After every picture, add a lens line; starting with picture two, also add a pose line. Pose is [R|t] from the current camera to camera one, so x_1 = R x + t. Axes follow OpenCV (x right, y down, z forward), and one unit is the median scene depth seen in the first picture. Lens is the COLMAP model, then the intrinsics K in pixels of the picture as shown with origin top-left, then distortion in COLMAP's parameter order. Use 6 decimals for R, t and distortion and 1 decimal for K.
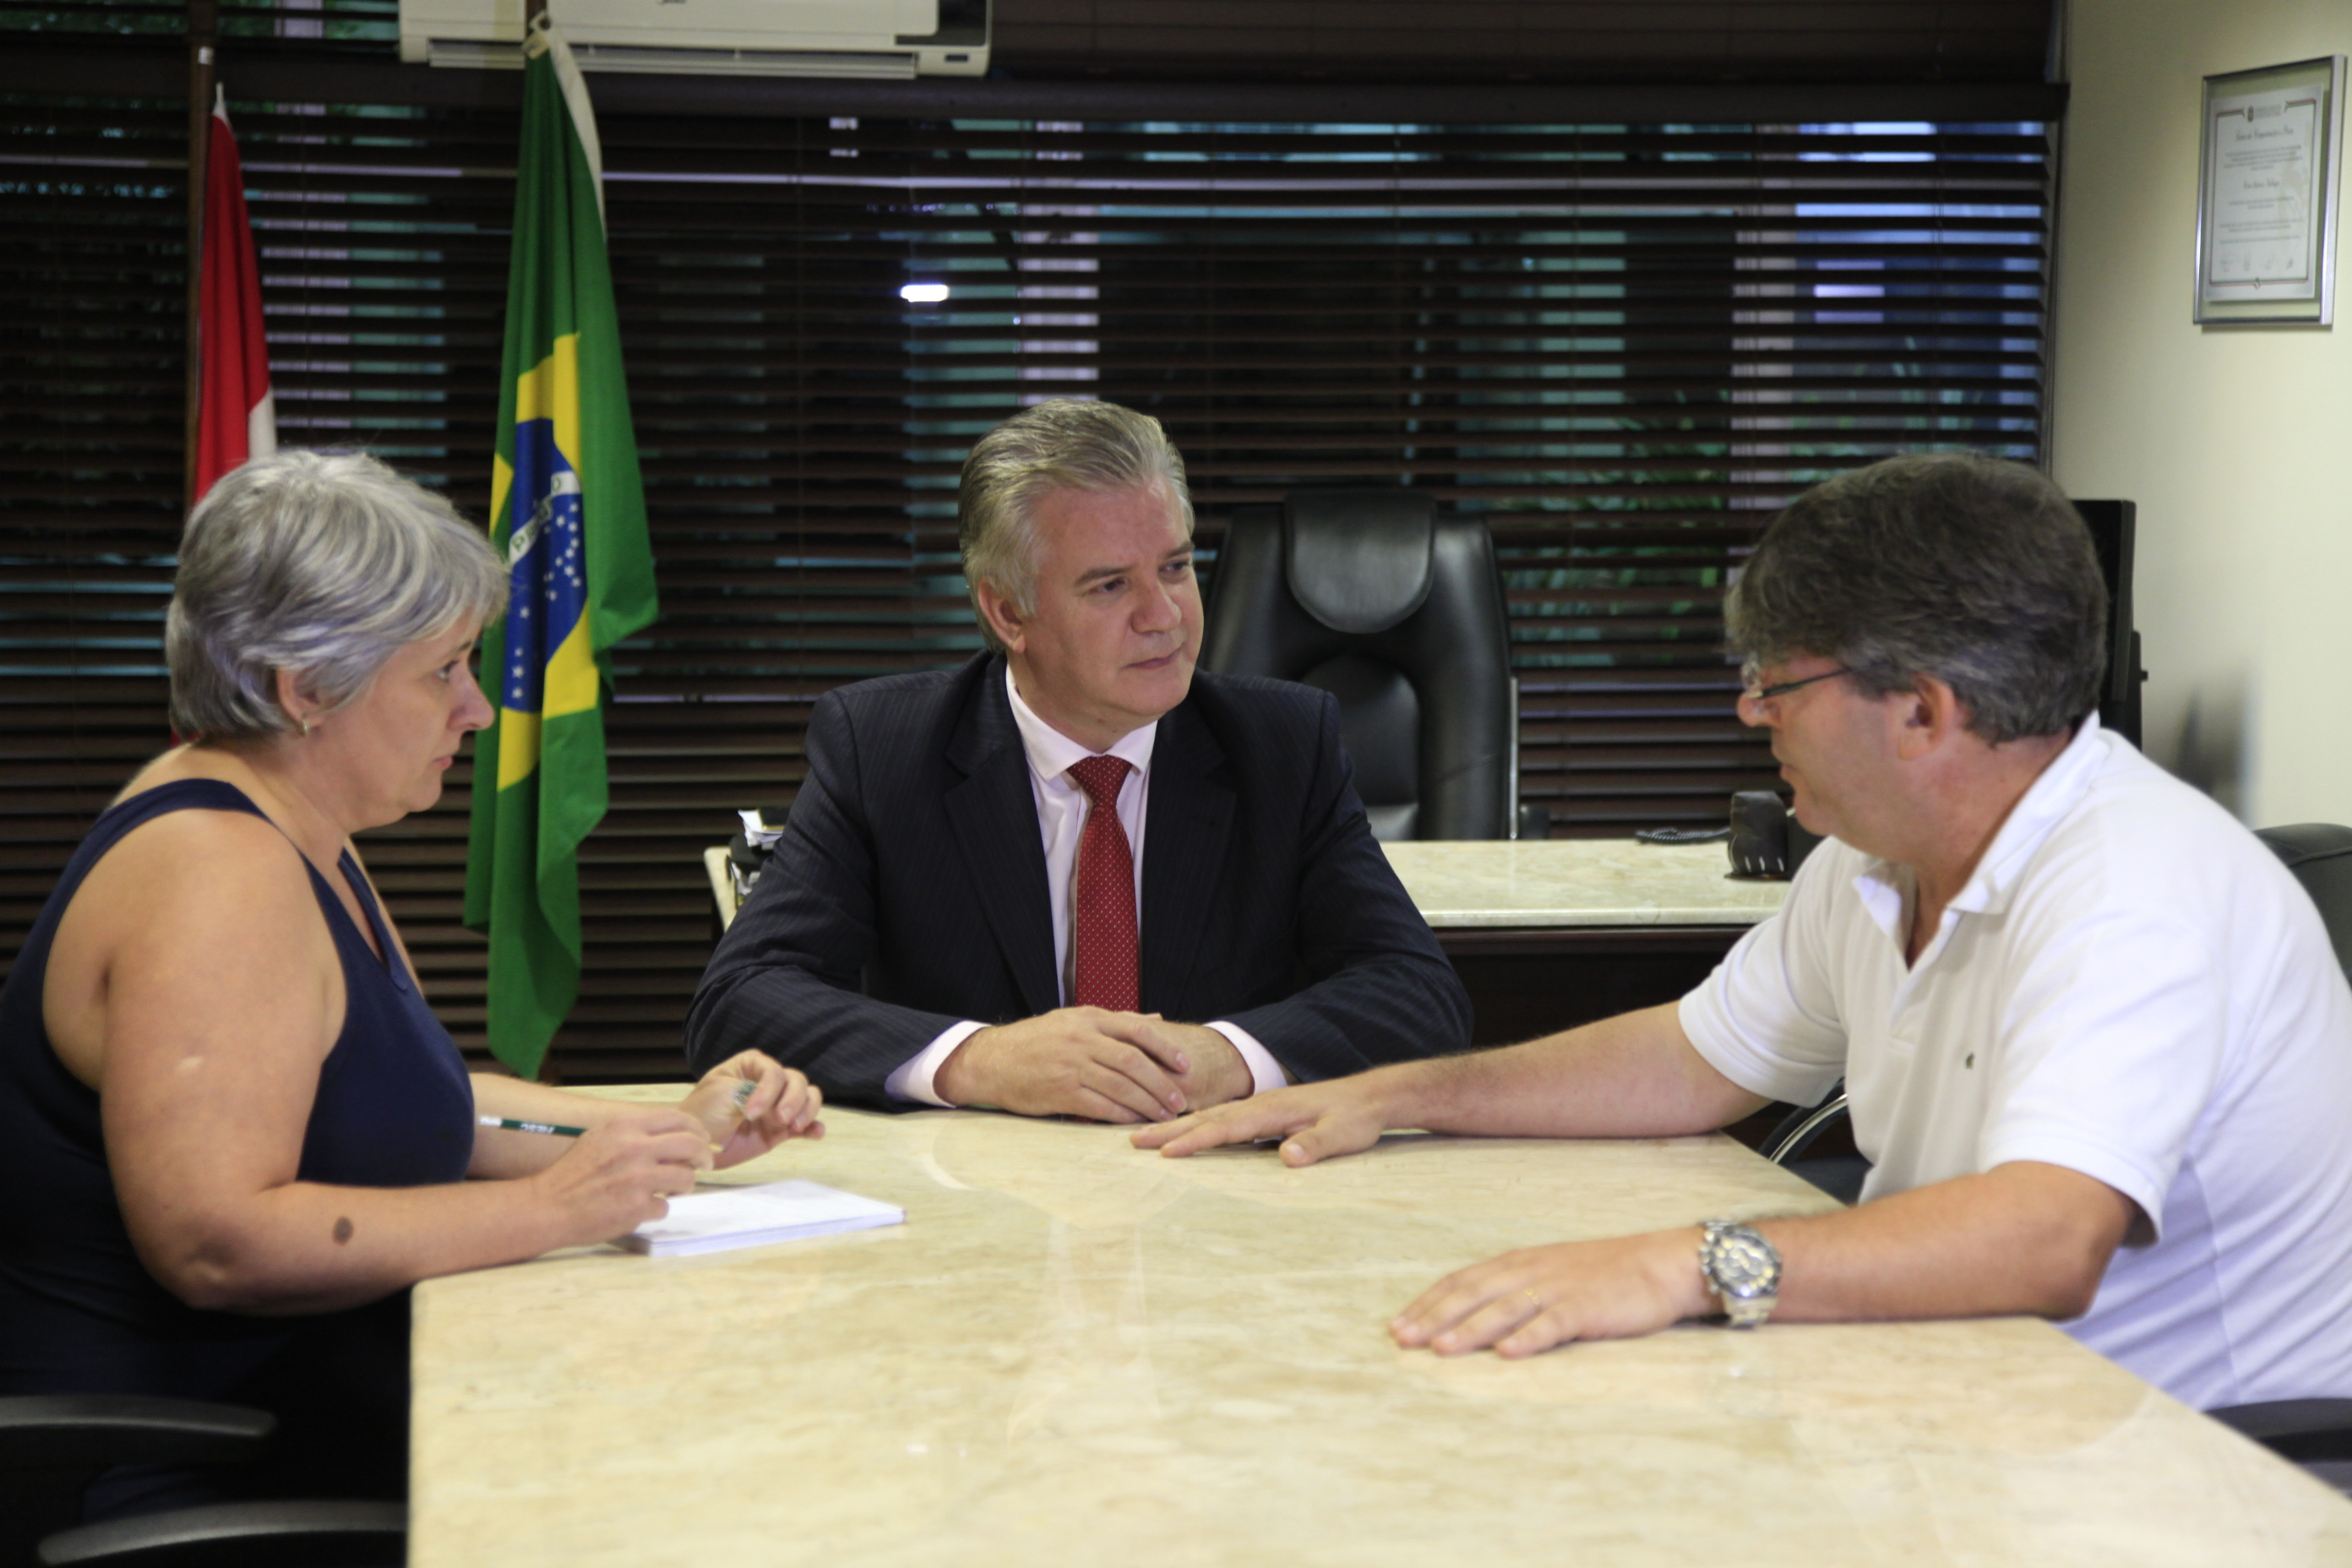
lens RADIAL K [[4886.9, 0, 1171.8], [0, 4886.9, 780.3], [0, 0, 1]] dist [0.457650, 0.000000]
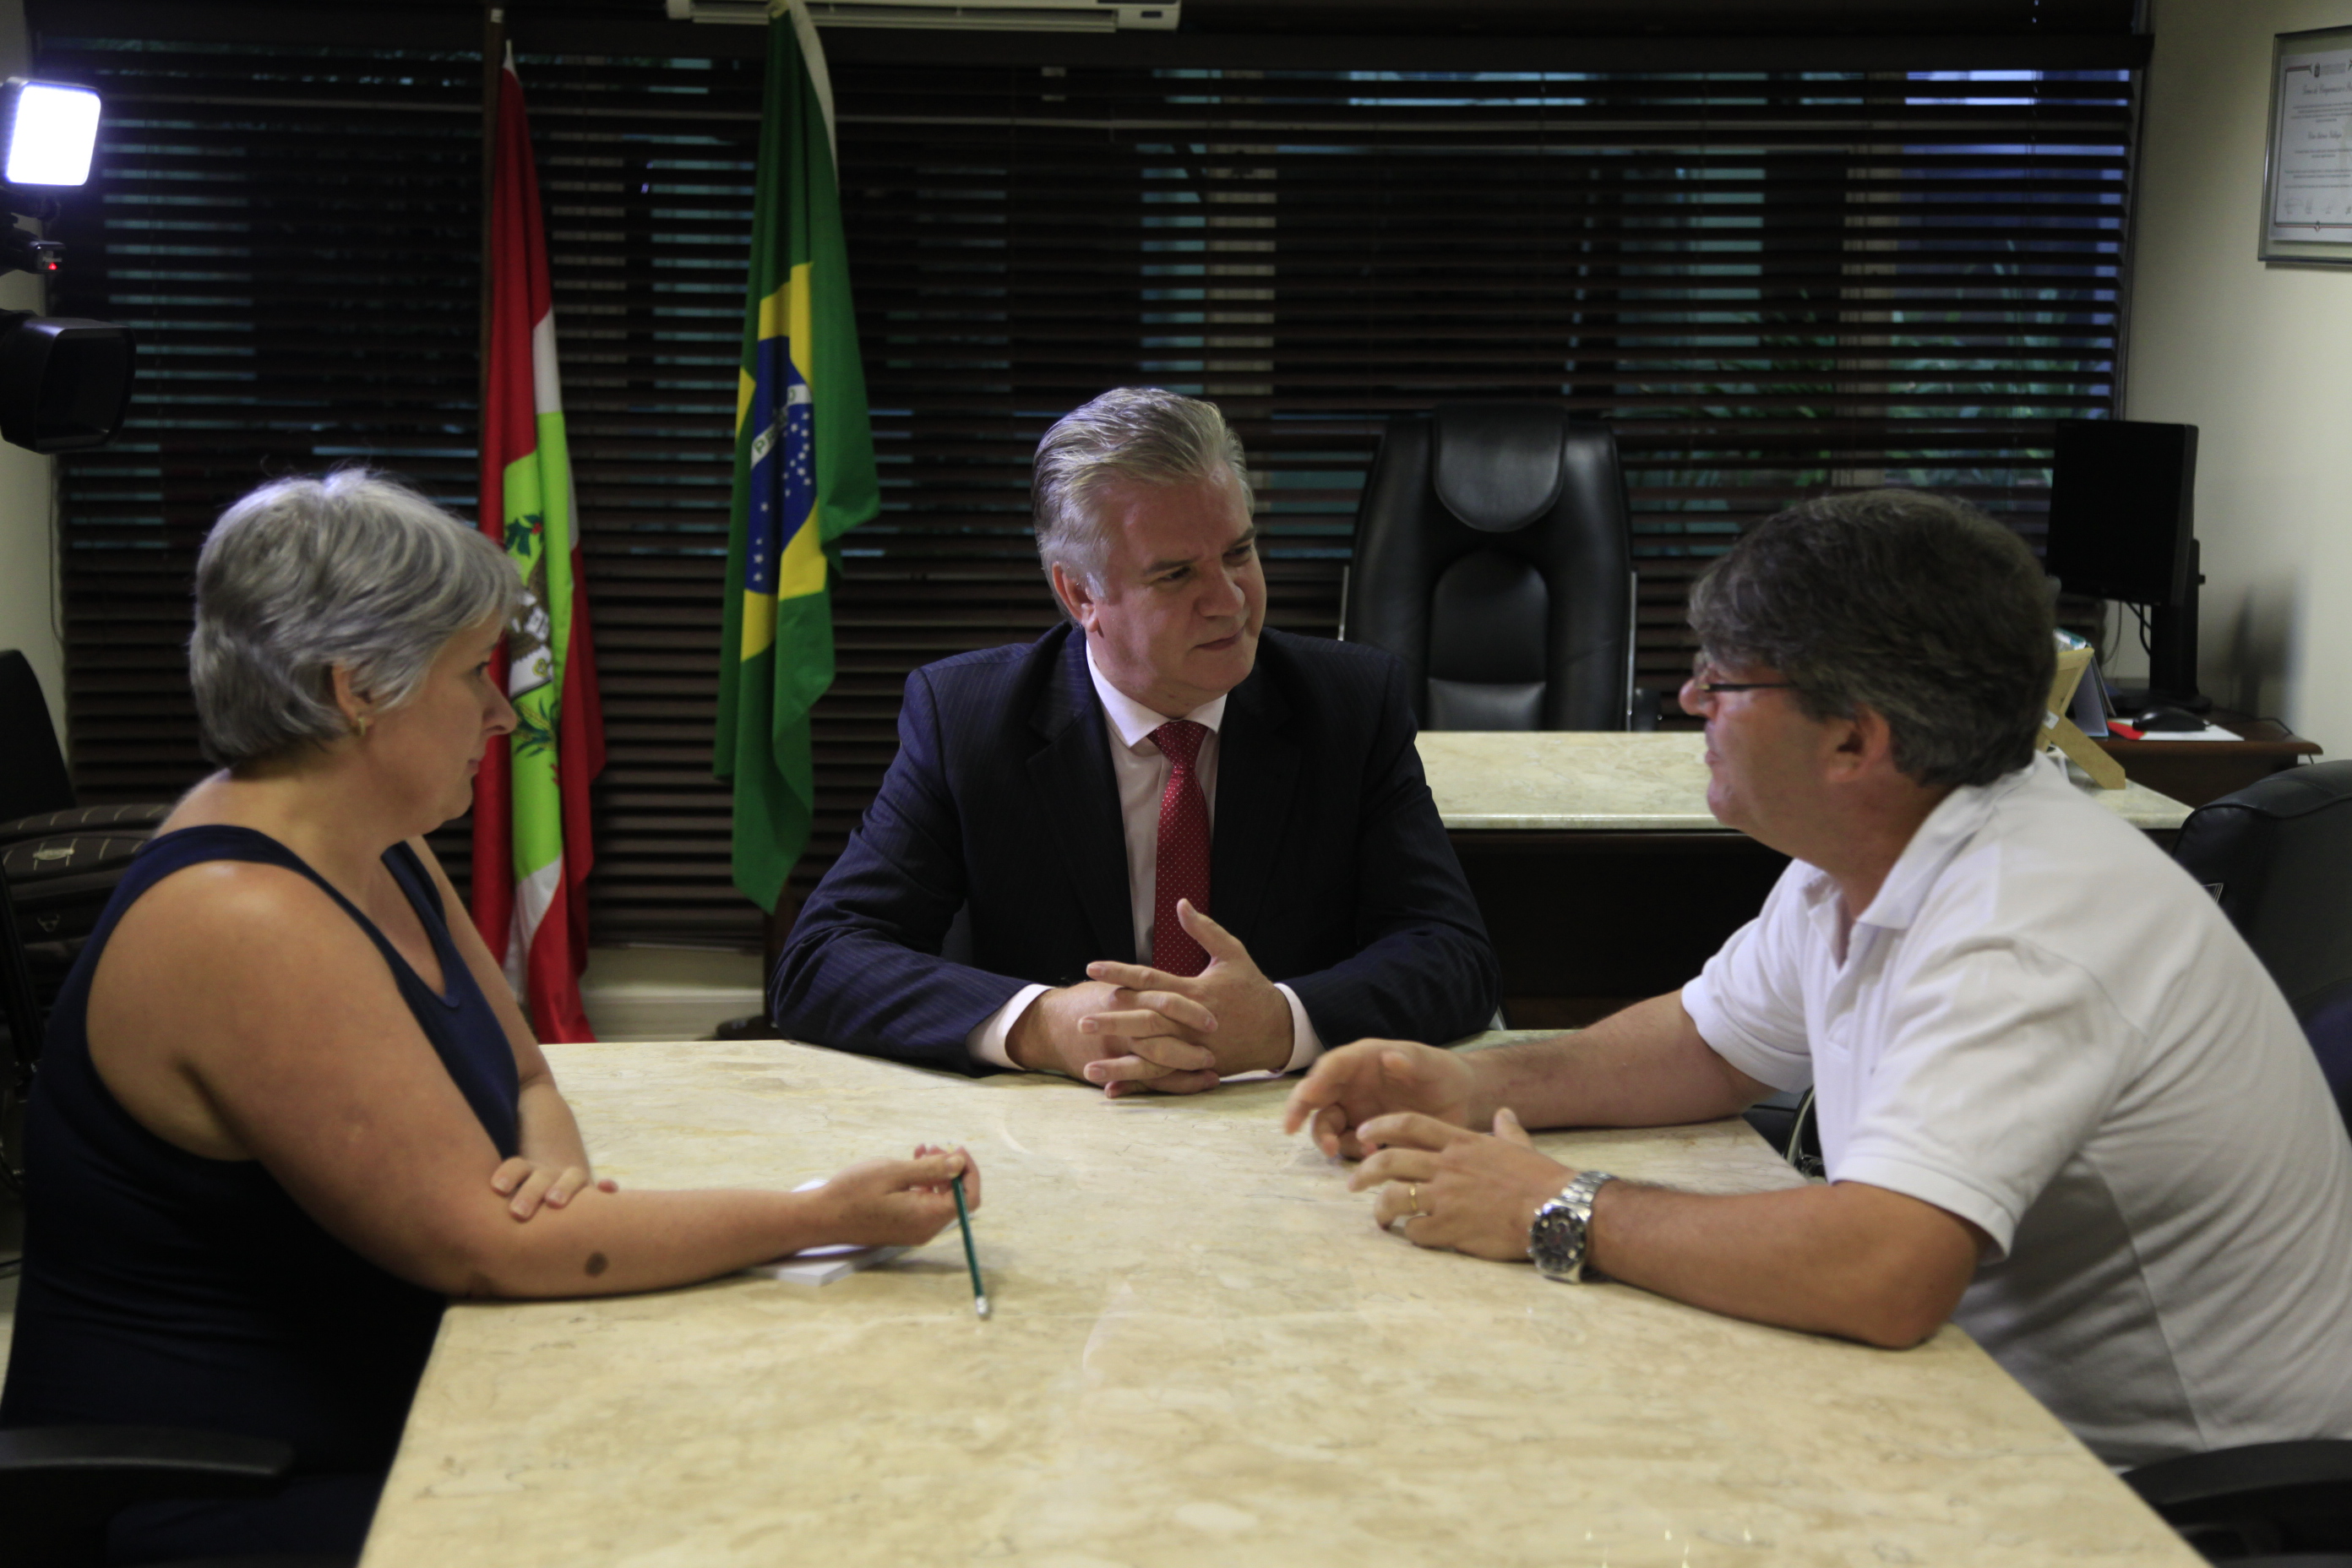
lens RADIAL K [[3874.0, 0, 1177.6], [0, 3874.0, 776.0], [0, 0, 1]] dist [0.287249, 0.000000]
pose [[0.997701, 0.017695, -0.065414, 0.025516], [-0.013462, 0.997821, 0.064596, -0.031717], [0.066414, -0.063567, 0.995765, 0.101022]]
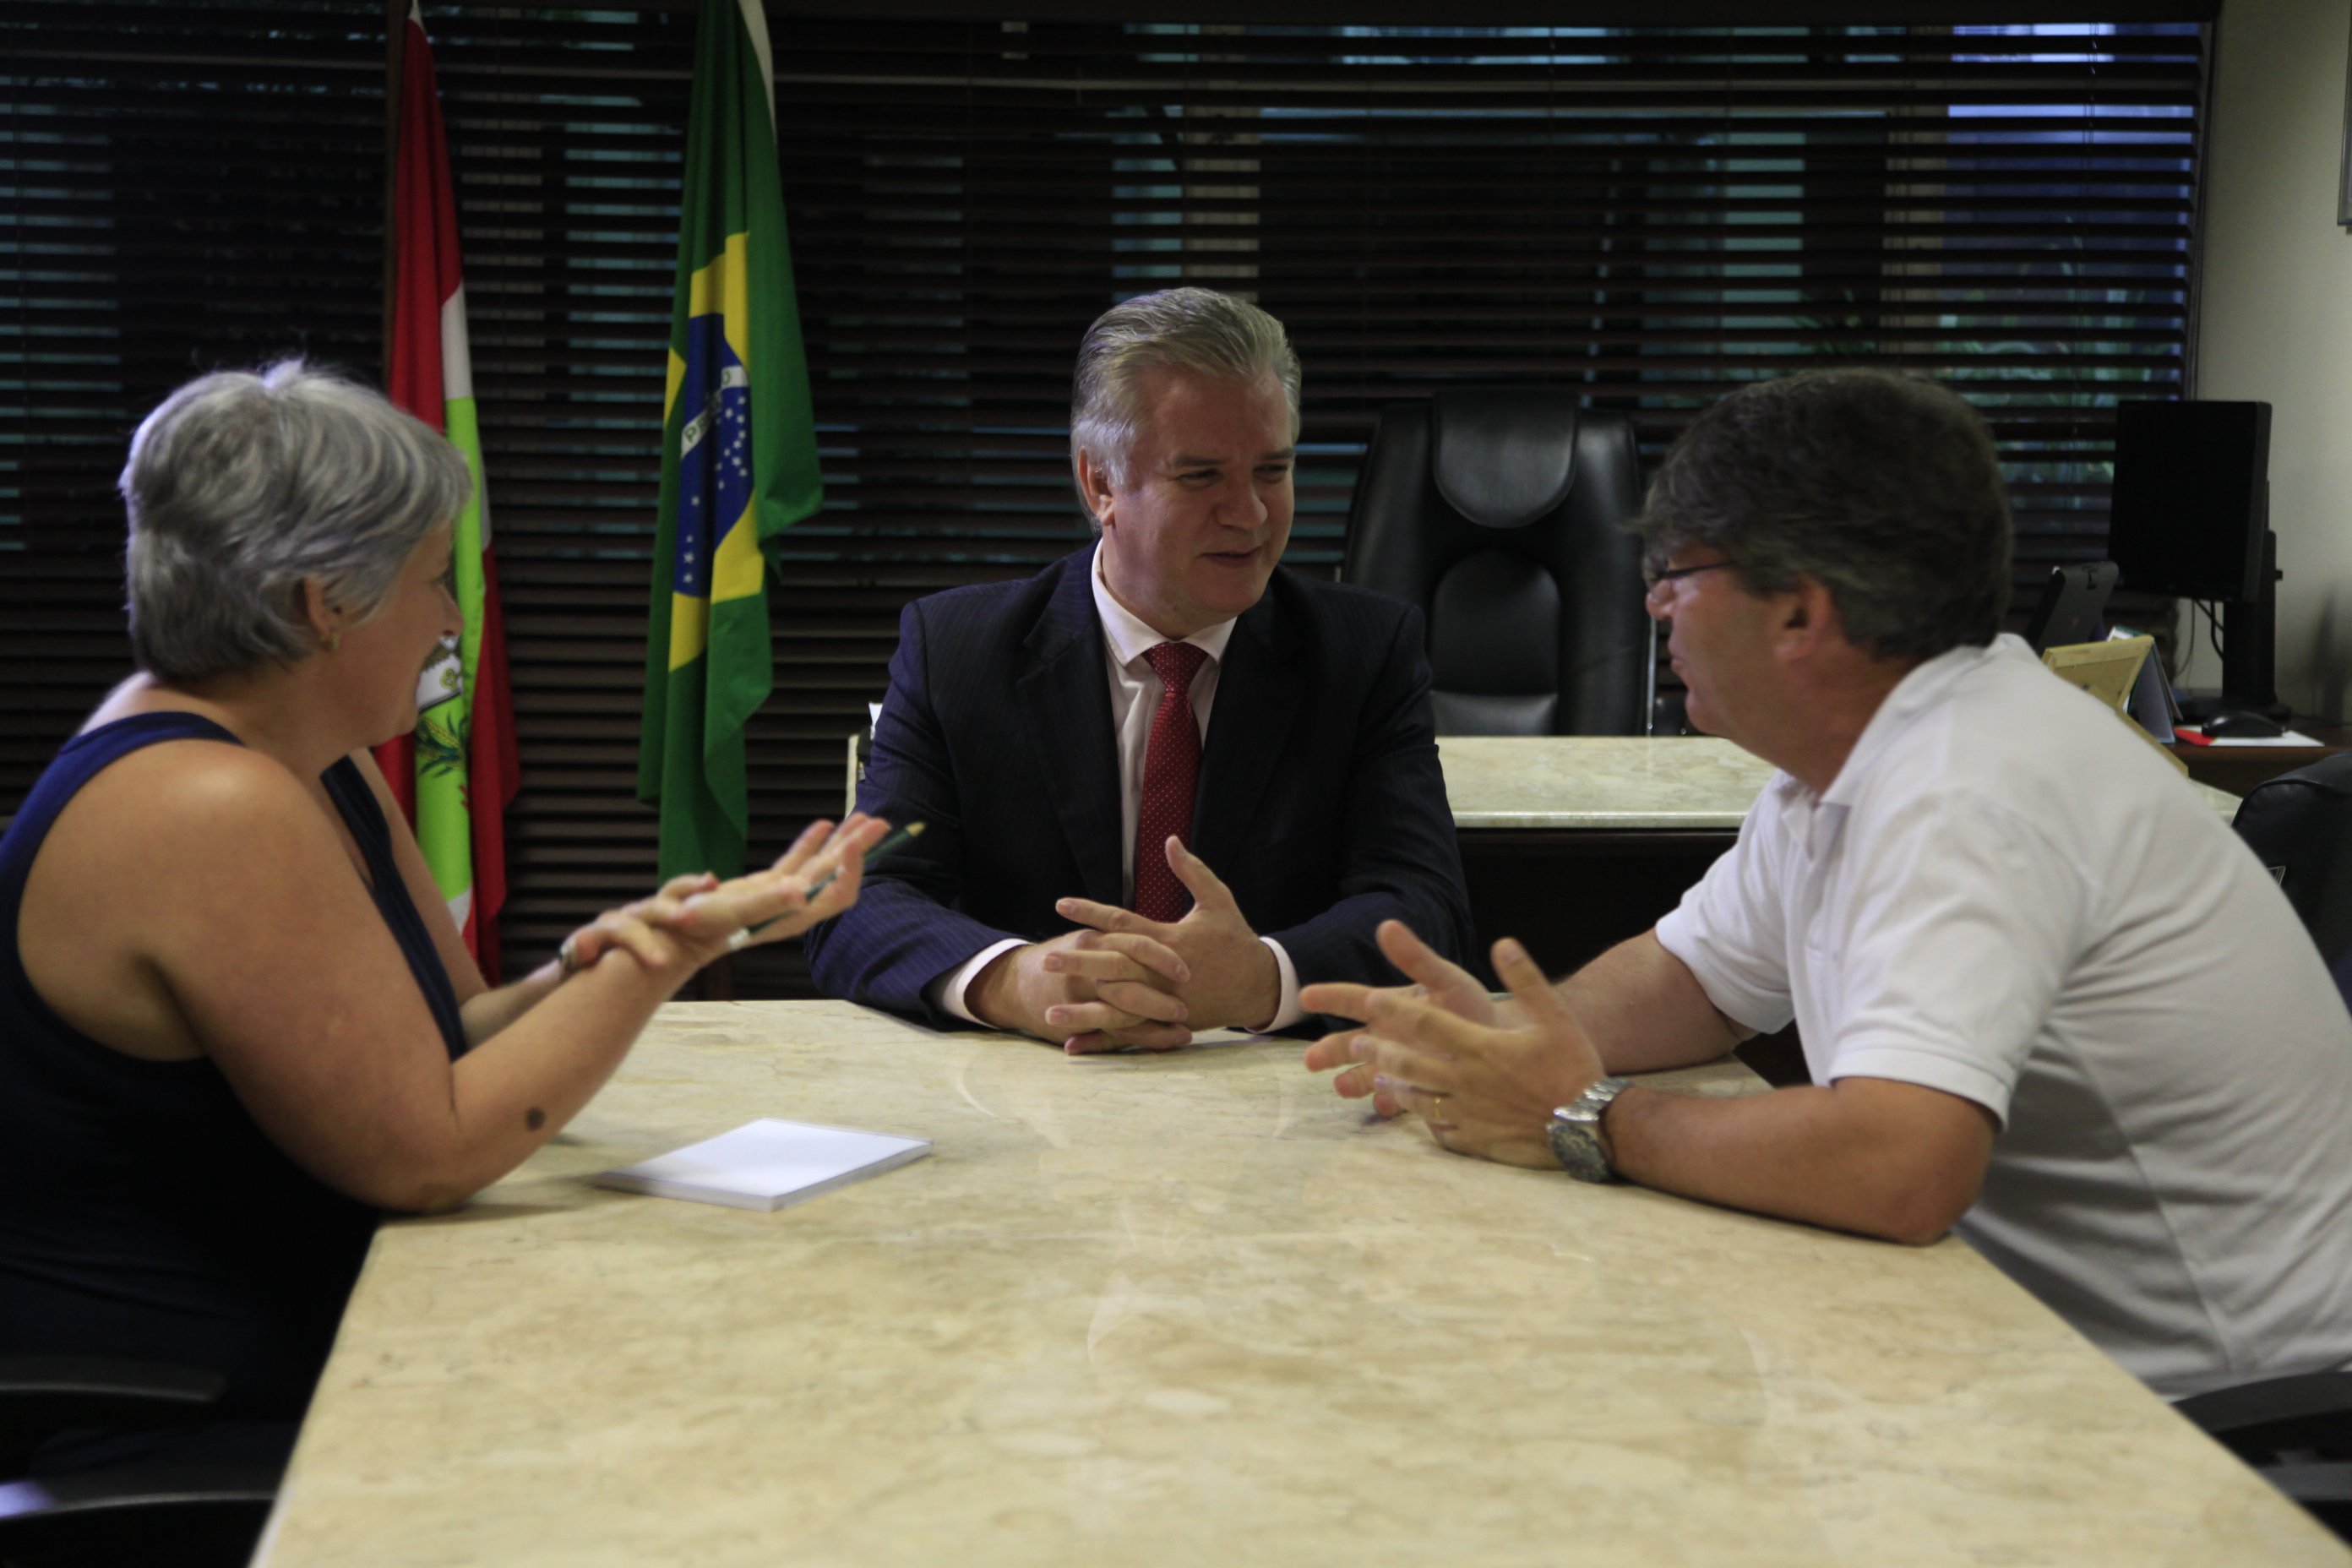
lens RADIAL K [[4443.2, 0, 1166.5], [0, 4443.2, 778.4], [0, 0, 1]] dist [0.345472, 0.000000]
pose [[0.997875, 0.013978, -0.063647, 0.029293], [-0.011706, 0.999285, 0.035937, -0.010553], [0.064104, -0.035116, 0.997325, 0.063073]]
